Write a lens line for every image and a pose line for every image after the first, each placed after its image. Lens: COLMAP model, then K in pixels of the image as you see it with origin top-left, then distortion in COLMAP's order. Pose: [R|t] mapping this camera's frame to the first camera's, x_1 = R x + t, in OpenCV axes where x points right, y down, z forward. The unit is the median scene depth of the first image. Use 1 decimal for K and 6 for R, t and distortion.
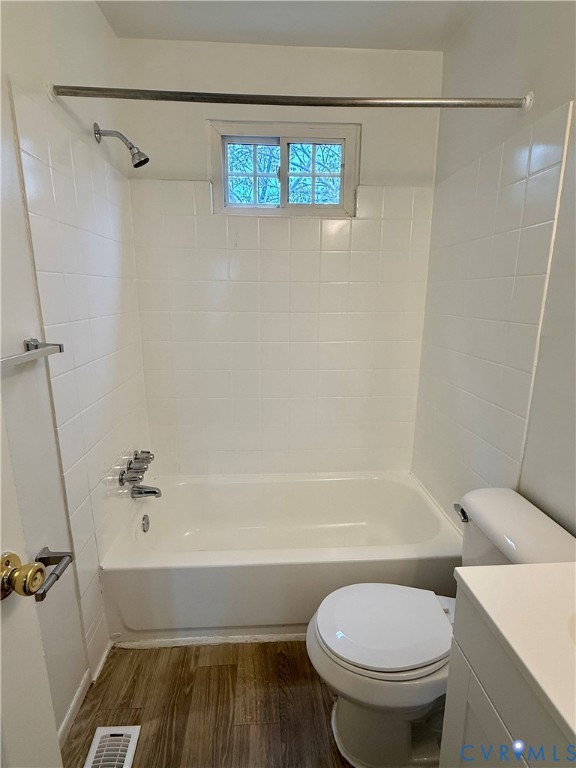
lens RADIAL K [[399.0, 0, 286.4], [0, 399.0, 386.1], [0, 0, 1]] dist [0.001409, -0.000170]
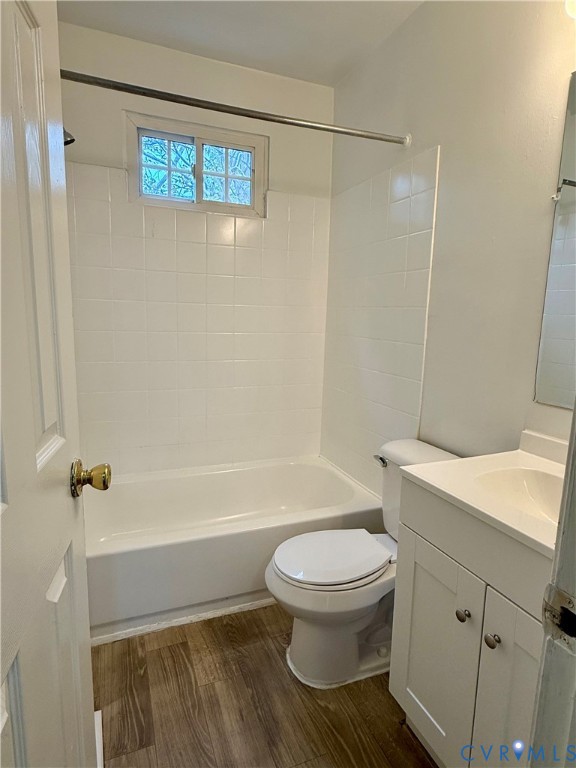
lens RADIAL K [[438.7, 0, 288.7], [0, 438.7, 382.6], [0, 0, 1]] dist [0.006045, -0.002344]
pose [[0.948033, -0.029490, 0.316804, -0.223972], [0.048742, 0.997403, -0.053018, 0.127575], [-0.314417, 0.065704, 0.947008, -0.177983]]
